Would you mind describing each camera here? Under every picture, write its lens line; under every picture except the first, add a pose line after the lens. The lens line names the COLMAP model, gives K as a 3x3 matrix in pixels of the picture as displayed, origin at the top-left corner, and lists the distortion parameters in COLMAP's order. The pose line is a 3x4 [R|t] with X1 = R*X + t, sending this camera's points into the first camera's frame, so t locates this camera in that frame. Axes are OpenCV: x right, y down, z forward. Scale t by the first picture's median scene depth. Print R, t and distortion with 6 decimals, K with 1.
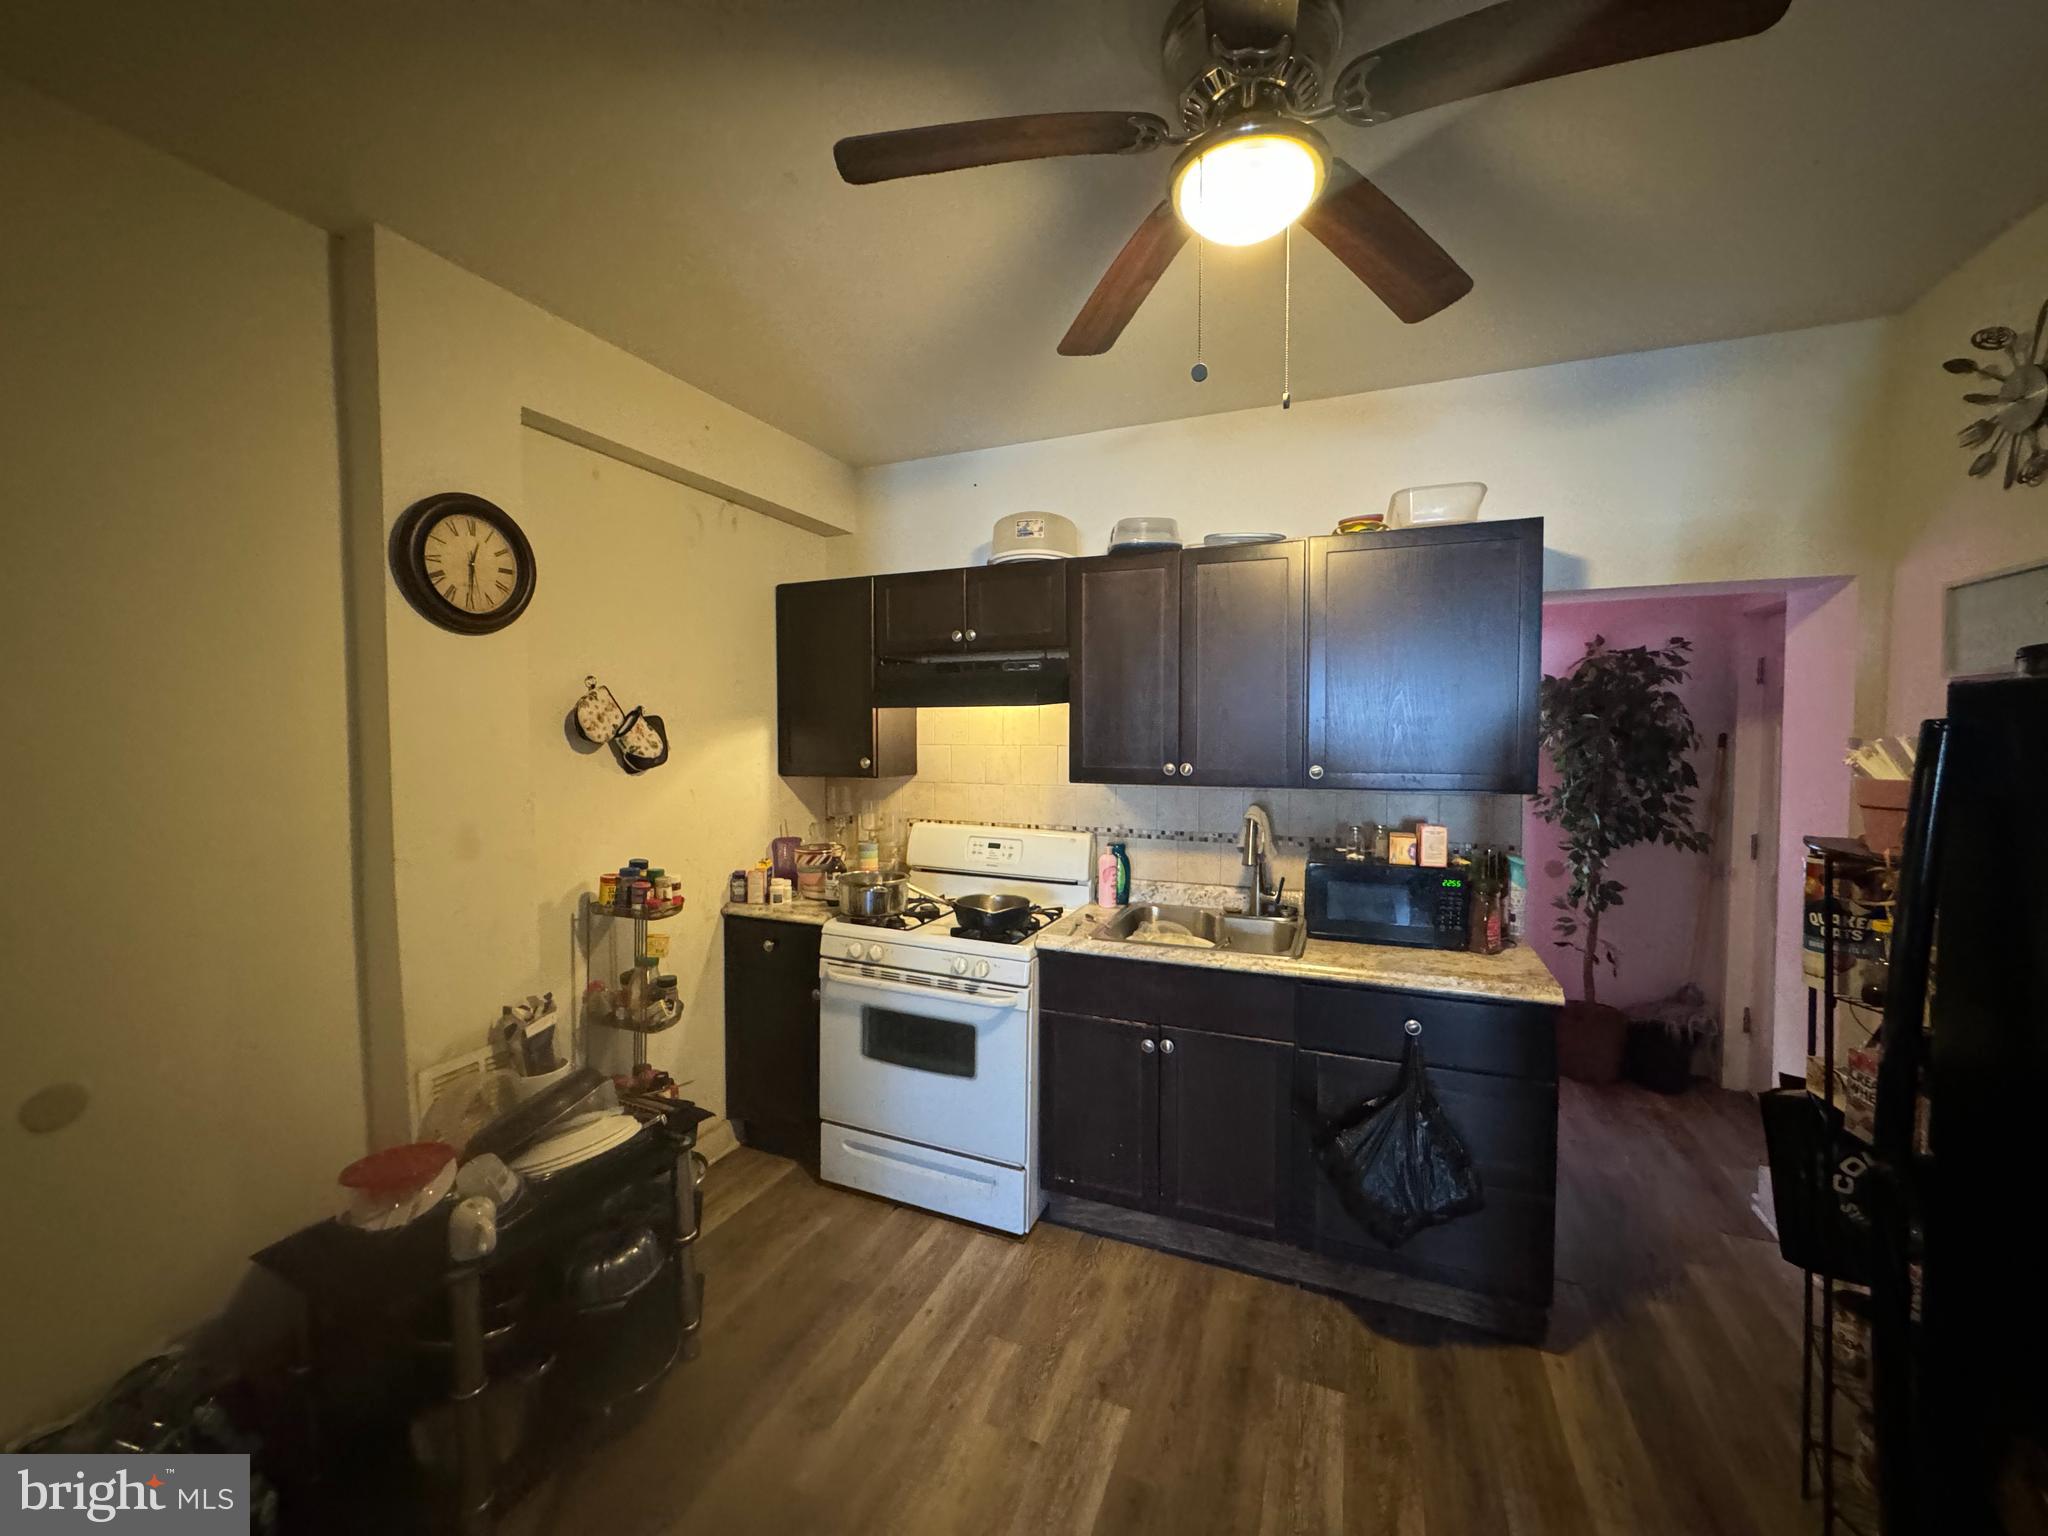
lens RADIAL K [[808.6, 0, 1028.9], [0, 808.6, 760.6], [0, 0, 1]] dist [0.000279, 0.000074]
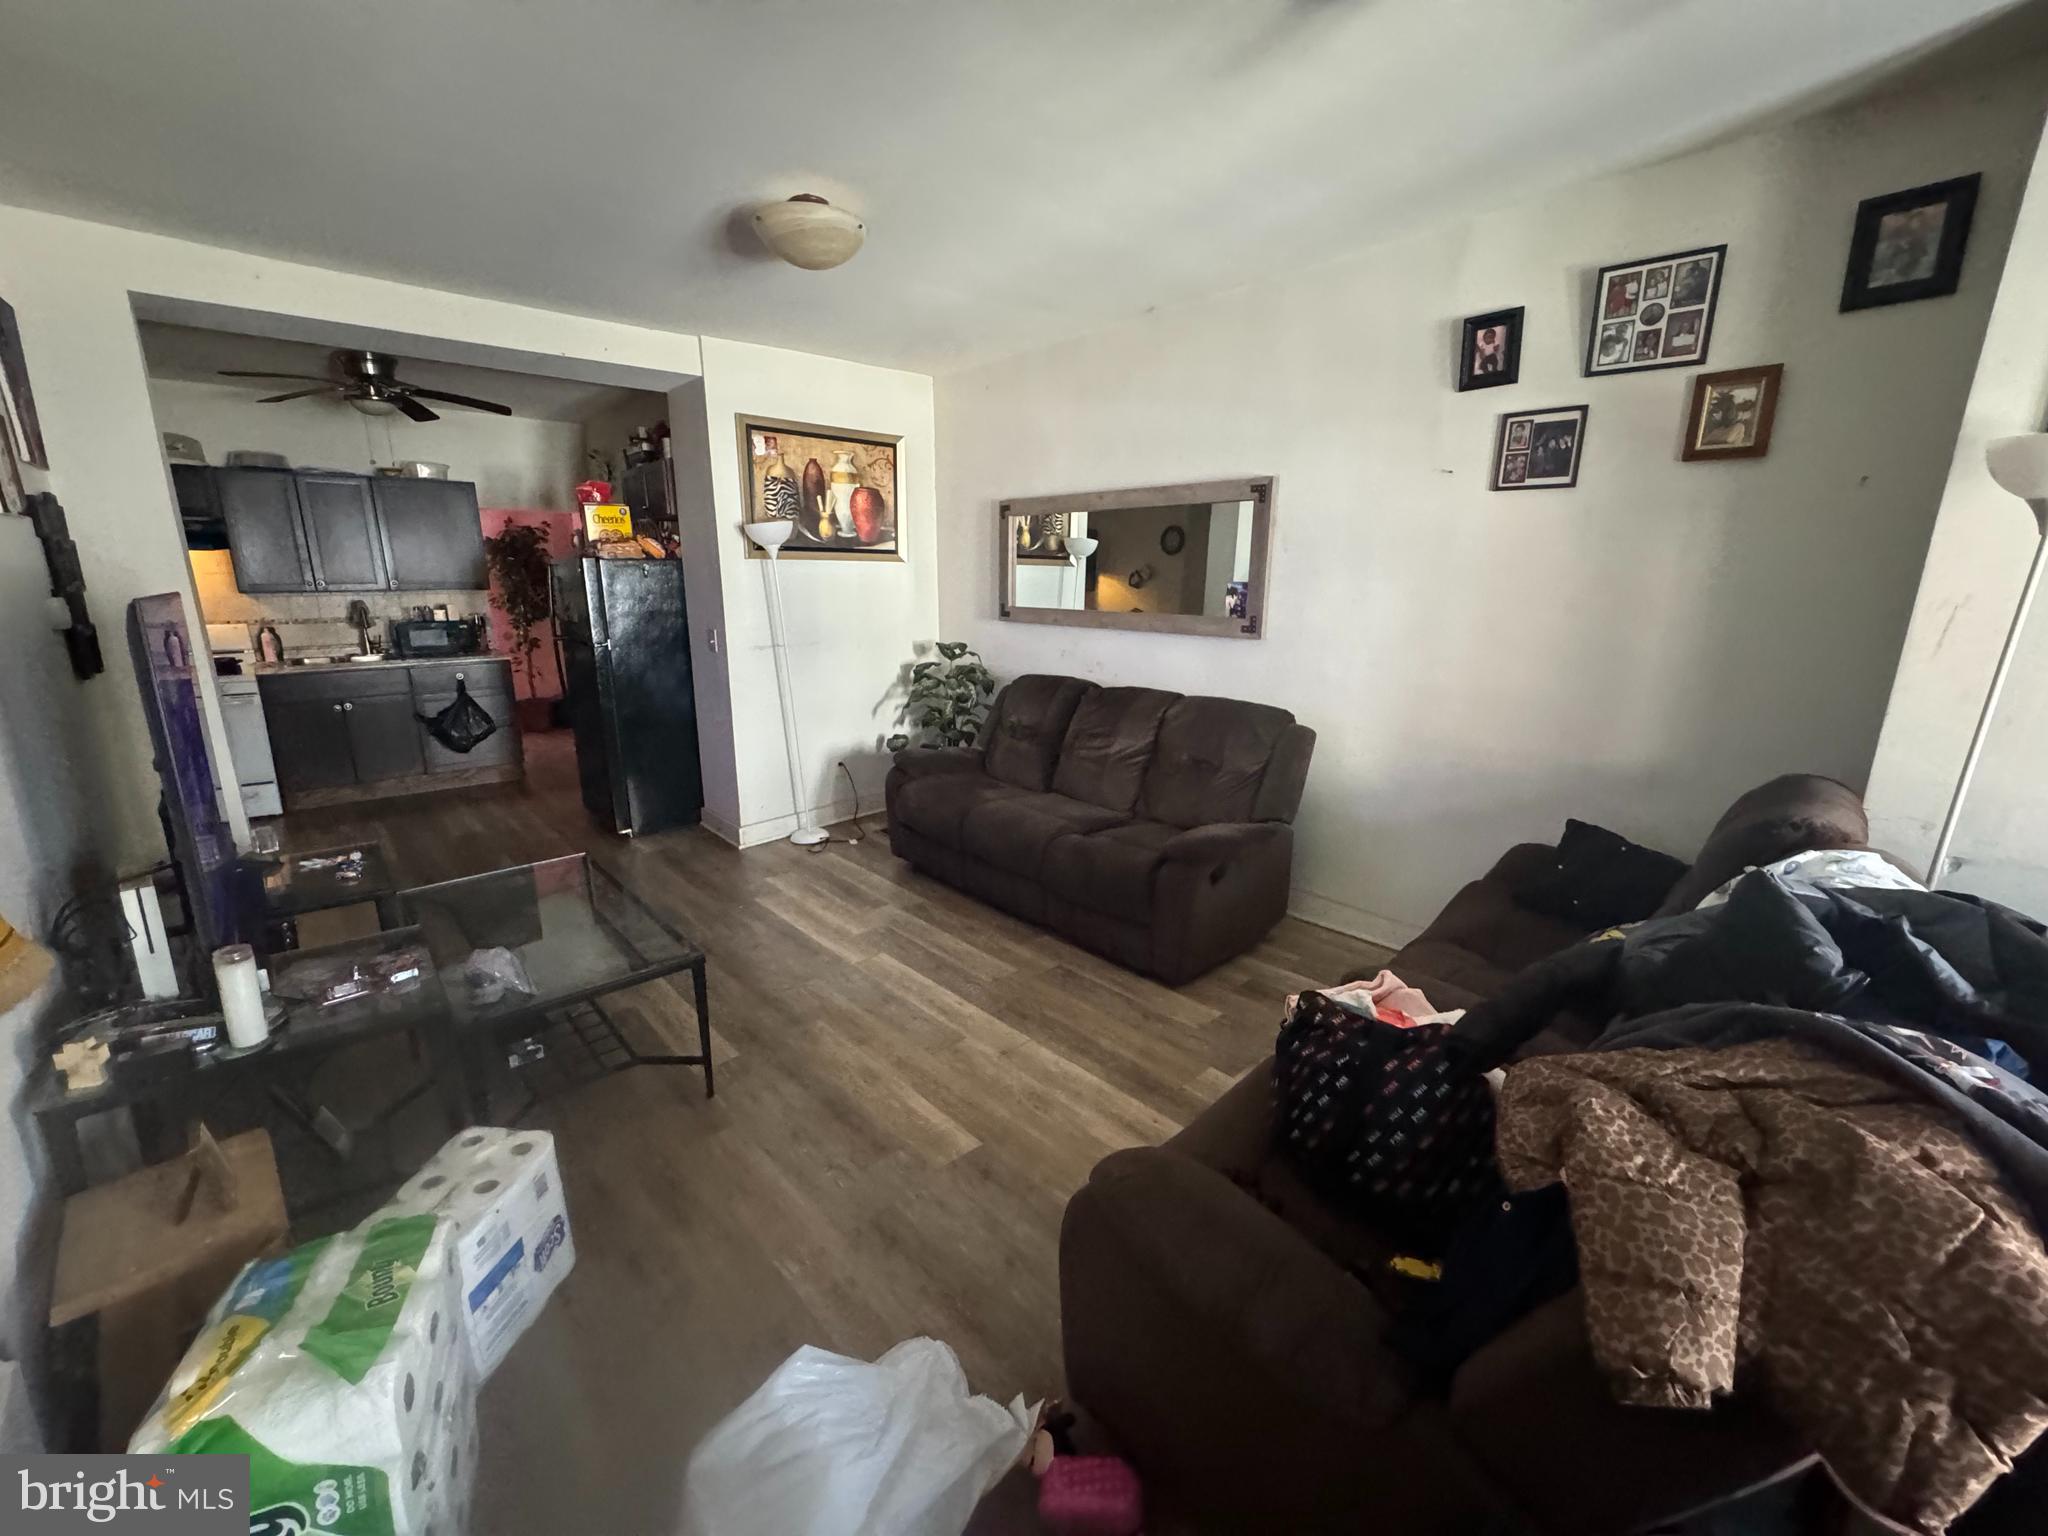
lens RADIAL K [[808.6, 0, 1034.5], [0, 808.6, 758.4], [0, 0, 1]] dist [0.000279, 0.000074]
pose [[0.413918, -0.209771, 0.885815, -0.708577], [0.033265, 0.975923, 0.215566, 0.043224], [-0.909706, -0.059760, 0.410930, -1.125387]]
